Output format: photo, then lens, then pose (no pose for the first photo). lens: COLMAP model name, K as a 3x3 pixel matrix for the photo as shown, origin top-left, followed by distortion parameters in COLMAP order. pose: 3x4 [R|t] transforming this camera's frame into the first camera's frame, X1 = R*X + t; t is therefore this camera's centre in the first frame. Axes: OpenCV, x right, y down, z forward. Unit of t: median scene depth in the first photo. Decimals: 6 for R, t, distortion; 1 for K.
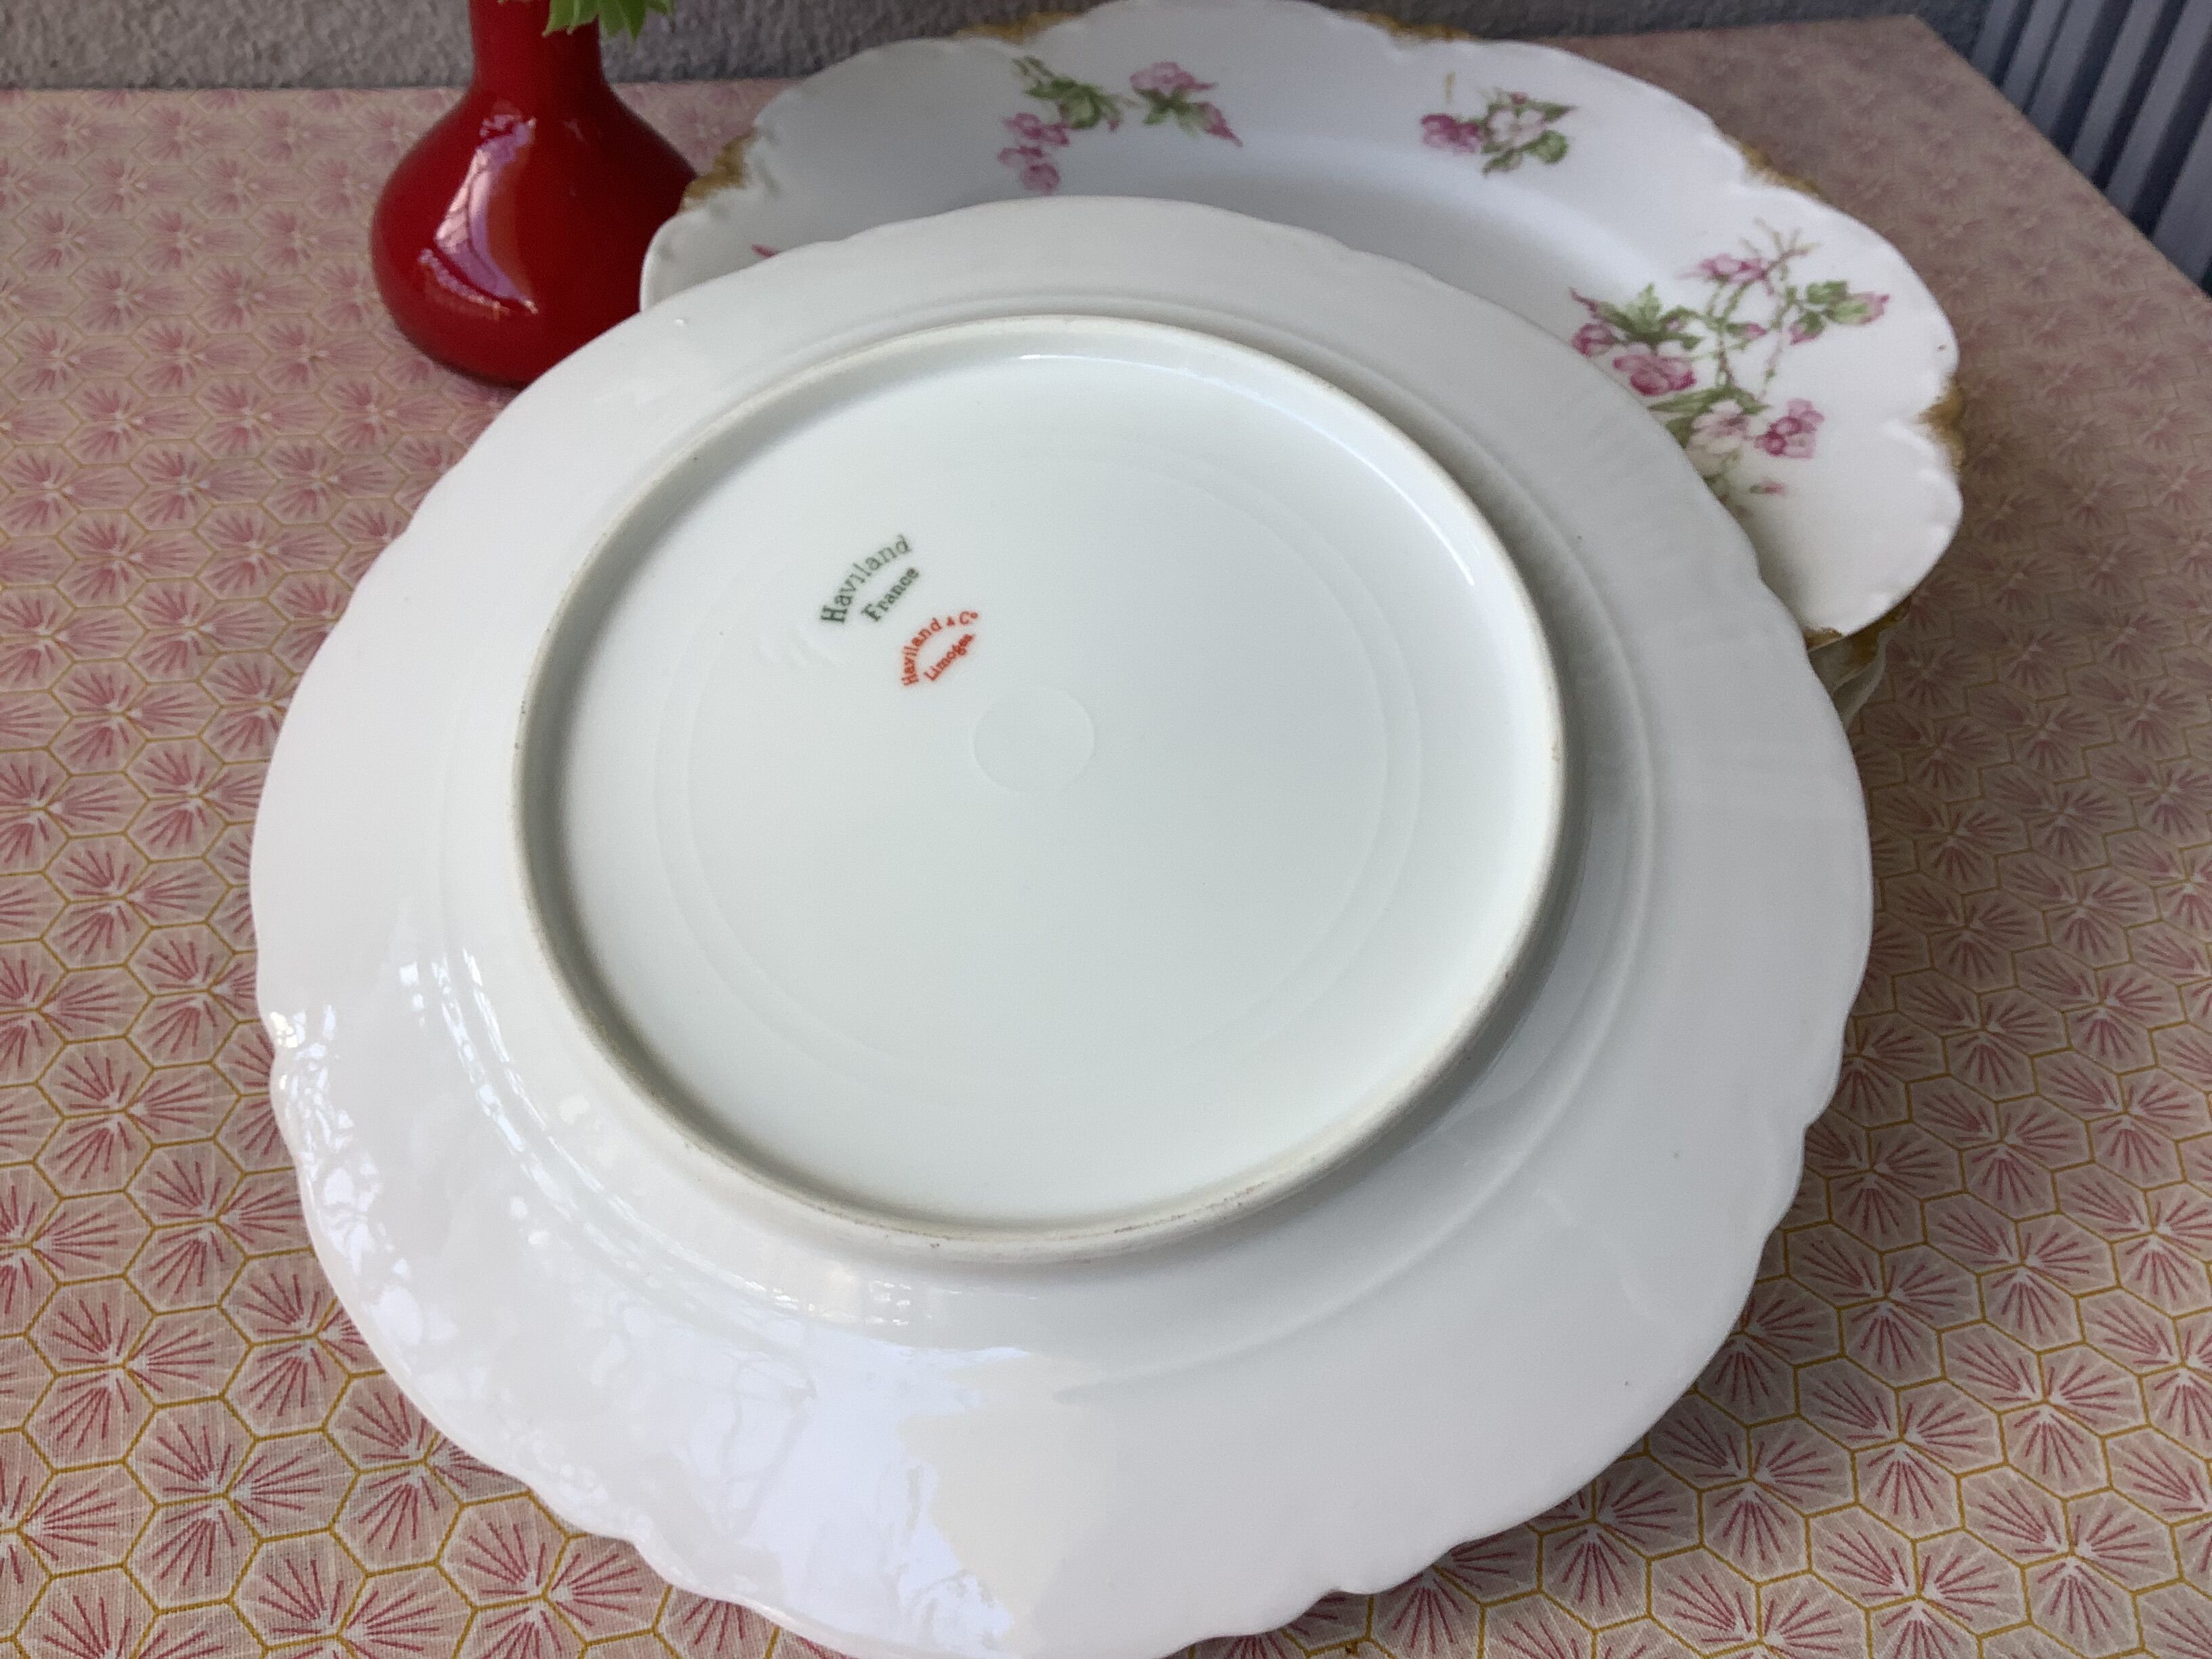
lens RADIAL K [[2053.9, 0, 1106.0], [0, 2053.9, 829.5], [0, 0, 1]] dist [0.079786, -0.166646]
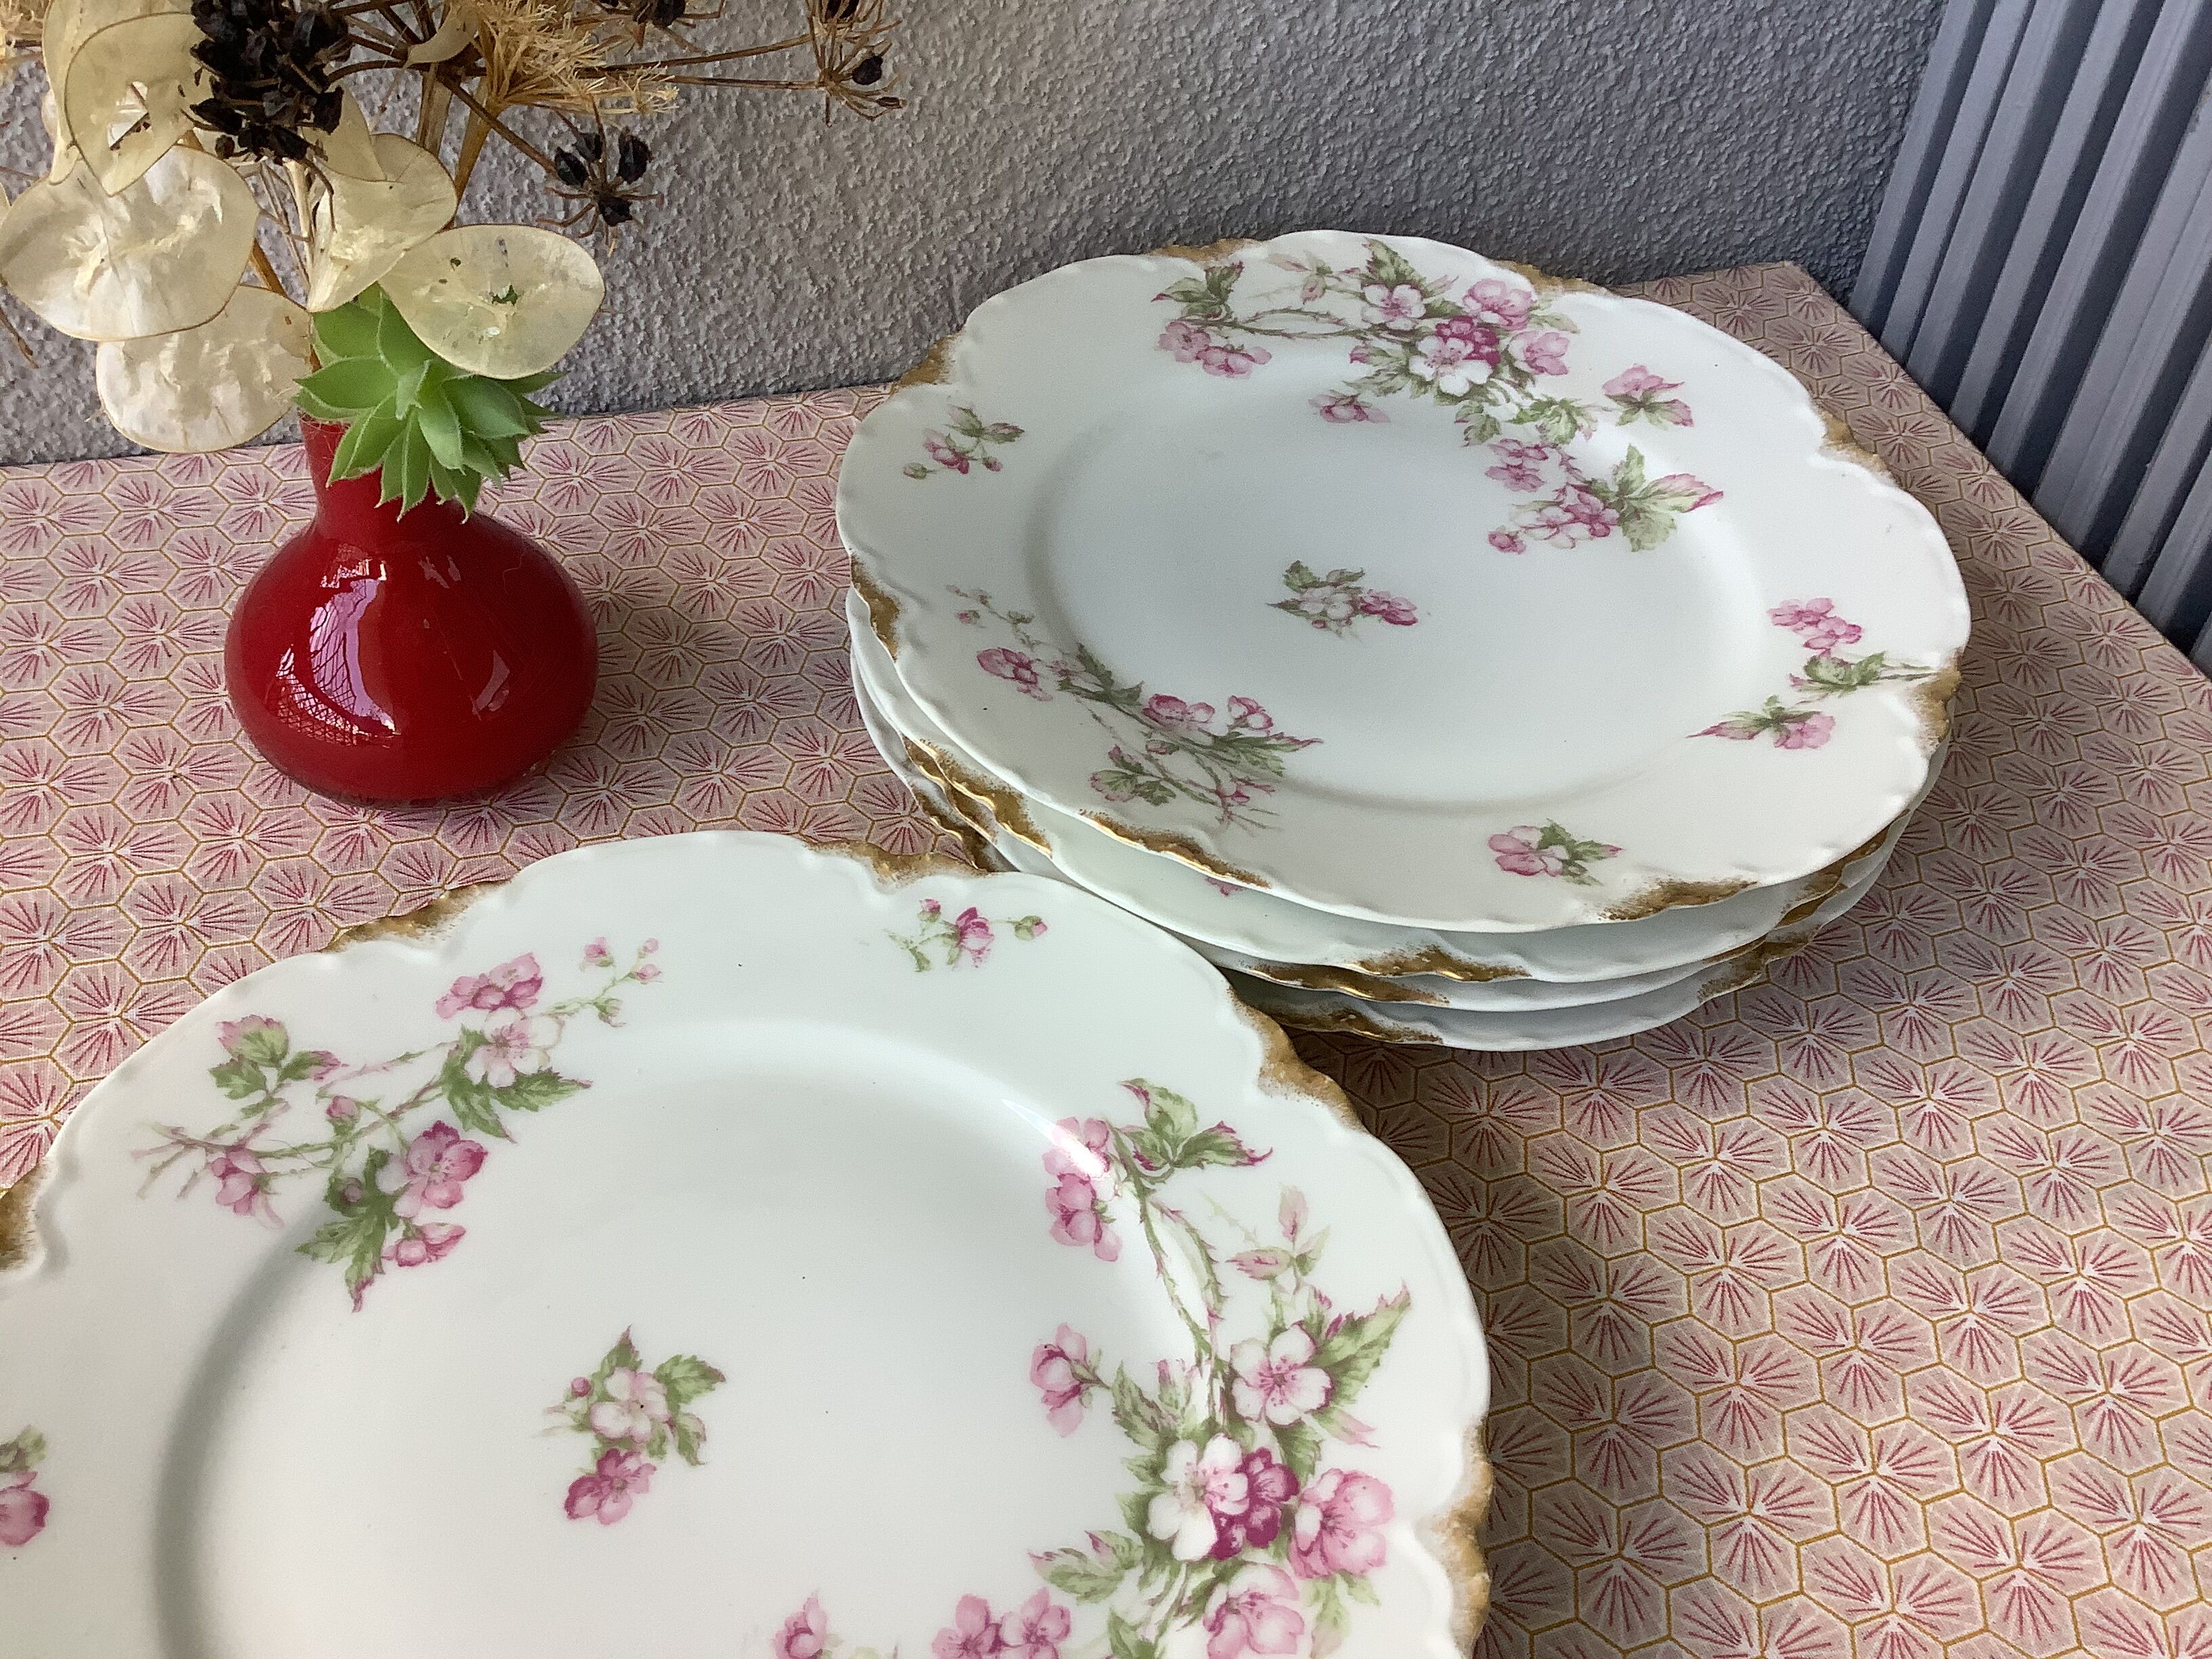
lens RADIAL K [[2063.6, 0, 1106.0], [0, 2063.6, 829.5], [0, 0, 1]] dist [0.061700, -0.137792]
pose [[0.998832, -0.046284, 0.013901, 0.046817], [0.046449, 0.998851, -0.011765, -0.176623], [-0.013340, 0.012397, 0.999834, 0.007159]]
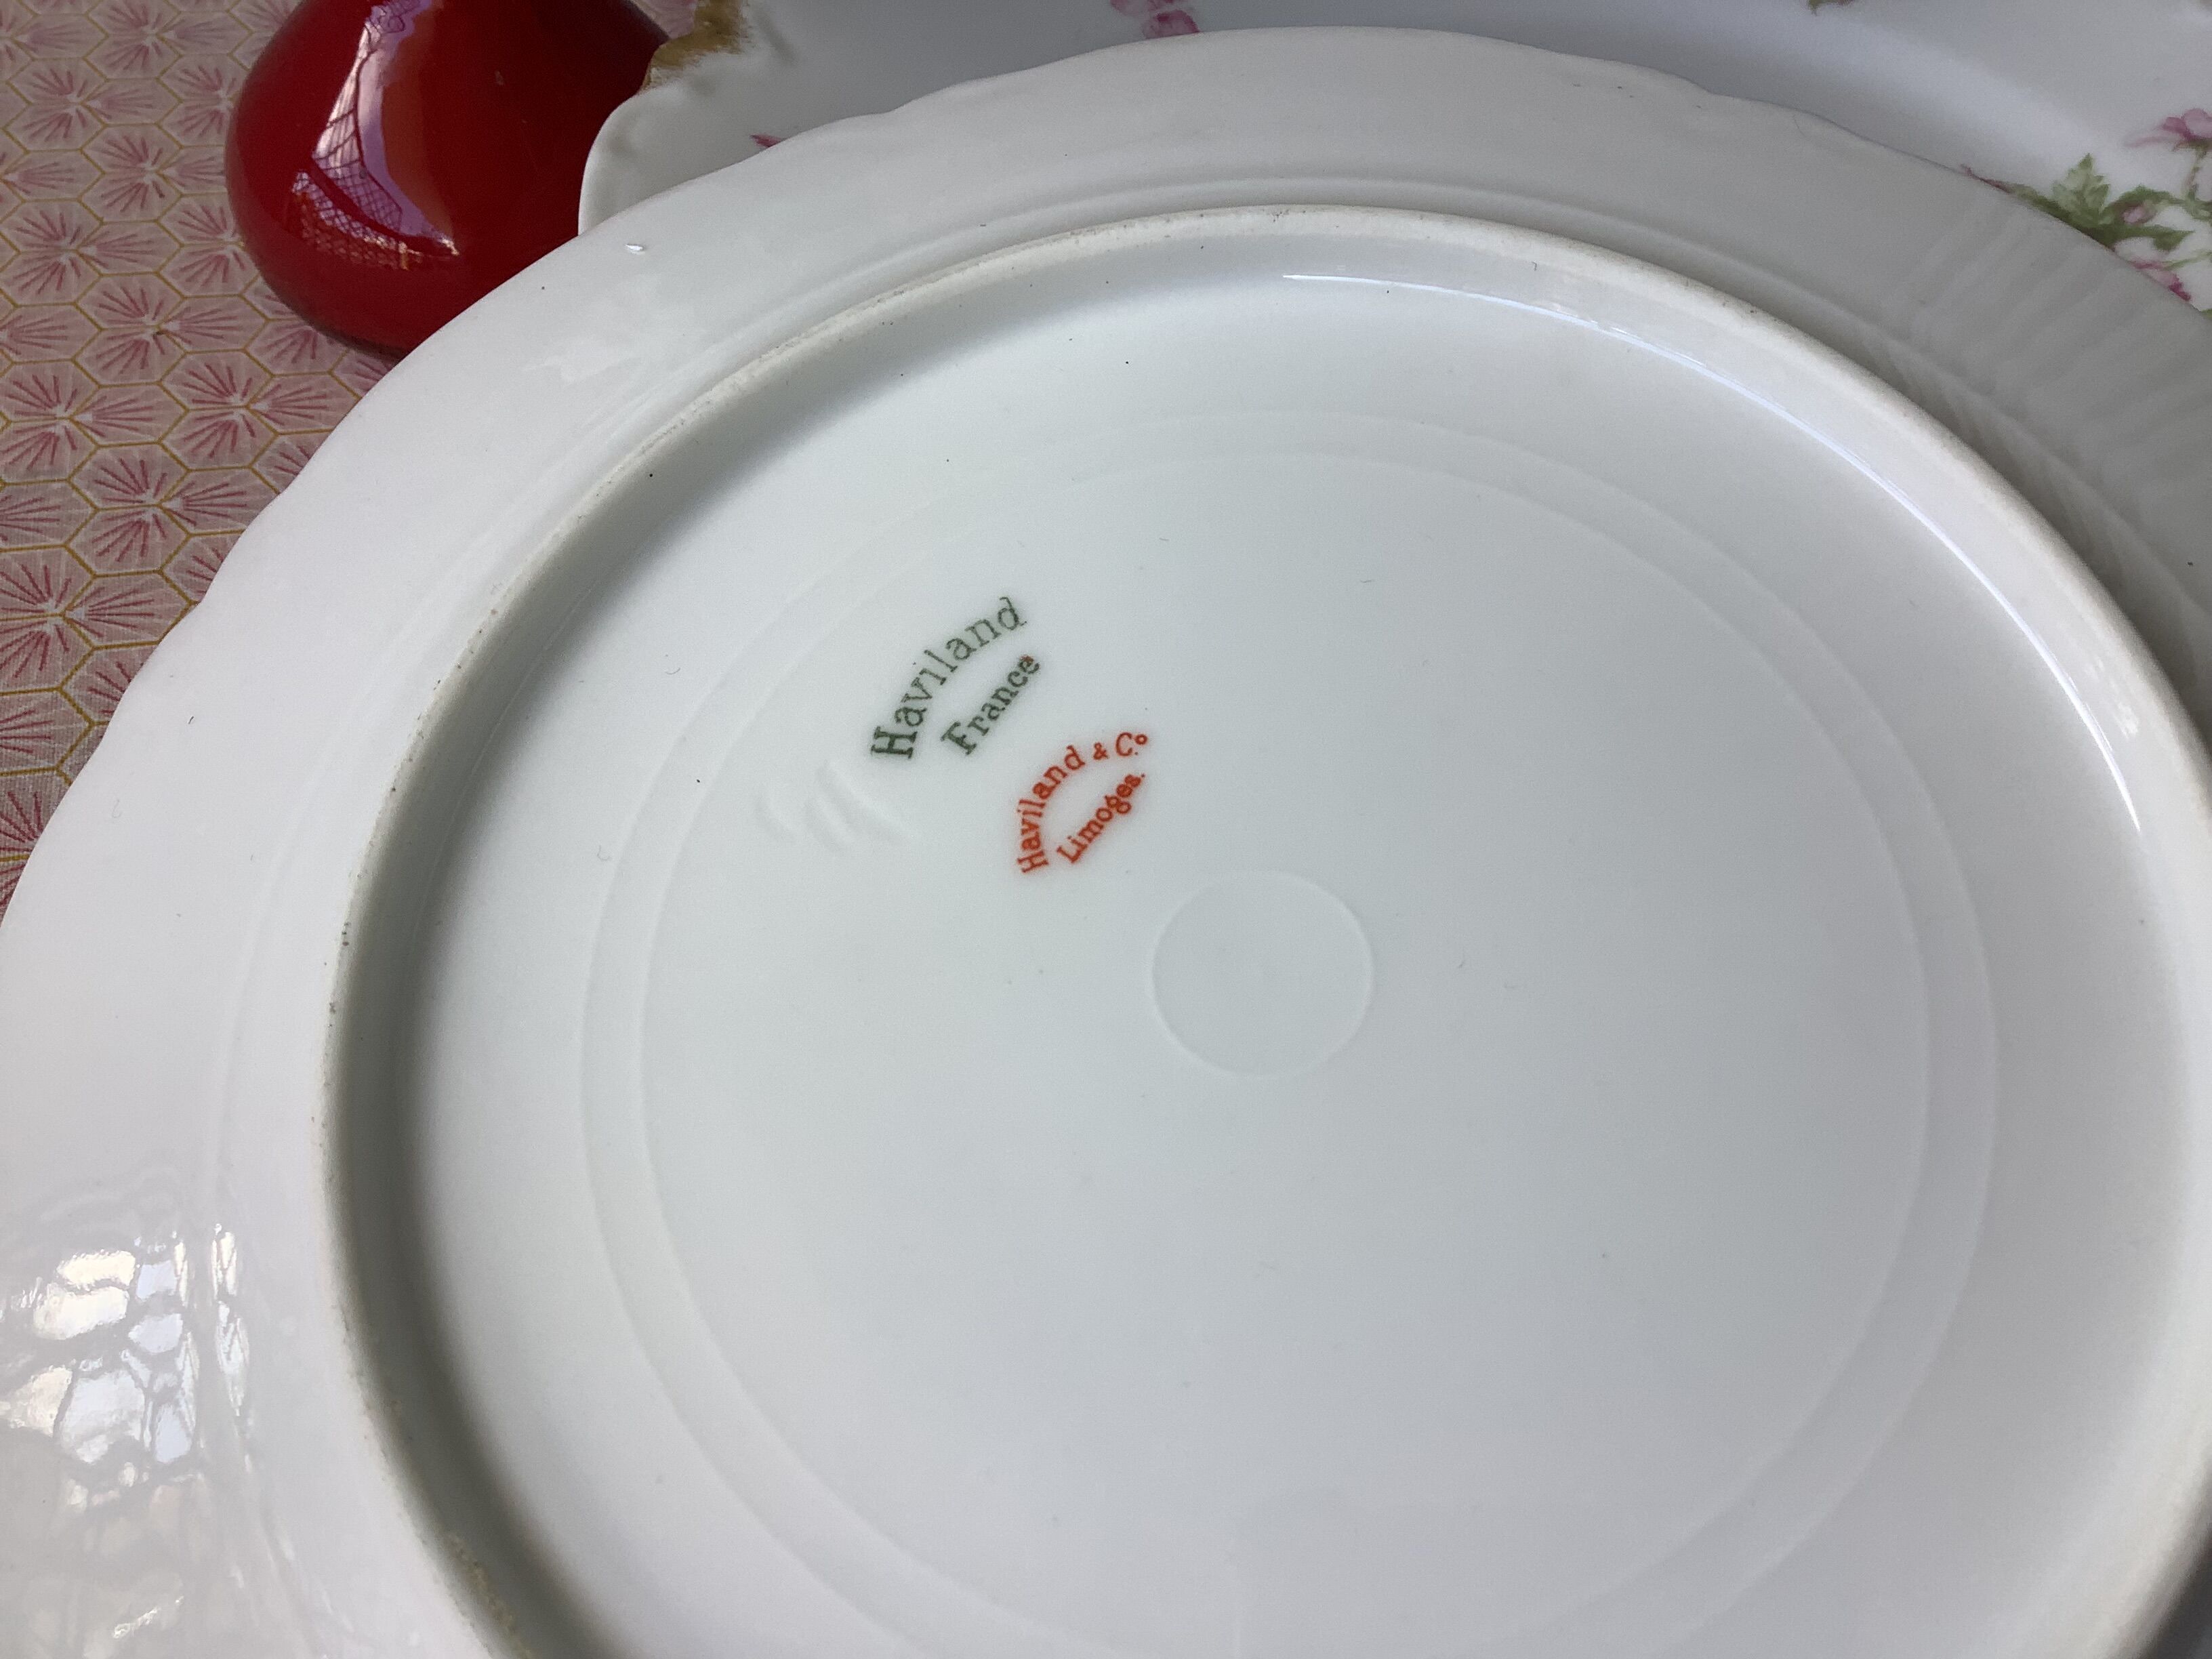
lens RADIAL K [[2115.4, 0, 1106.0], [0, 2115.4, 829.5], [0, 0, 1]] dist [-0.004384, -0.012046]
pose [[0.999228, -0.025688, -0.029725, -0.039173], [0.026157, 0.999538, 0.015487, -0.060618], [0.029314, -0.016253, 0.999438, 0.287657]]
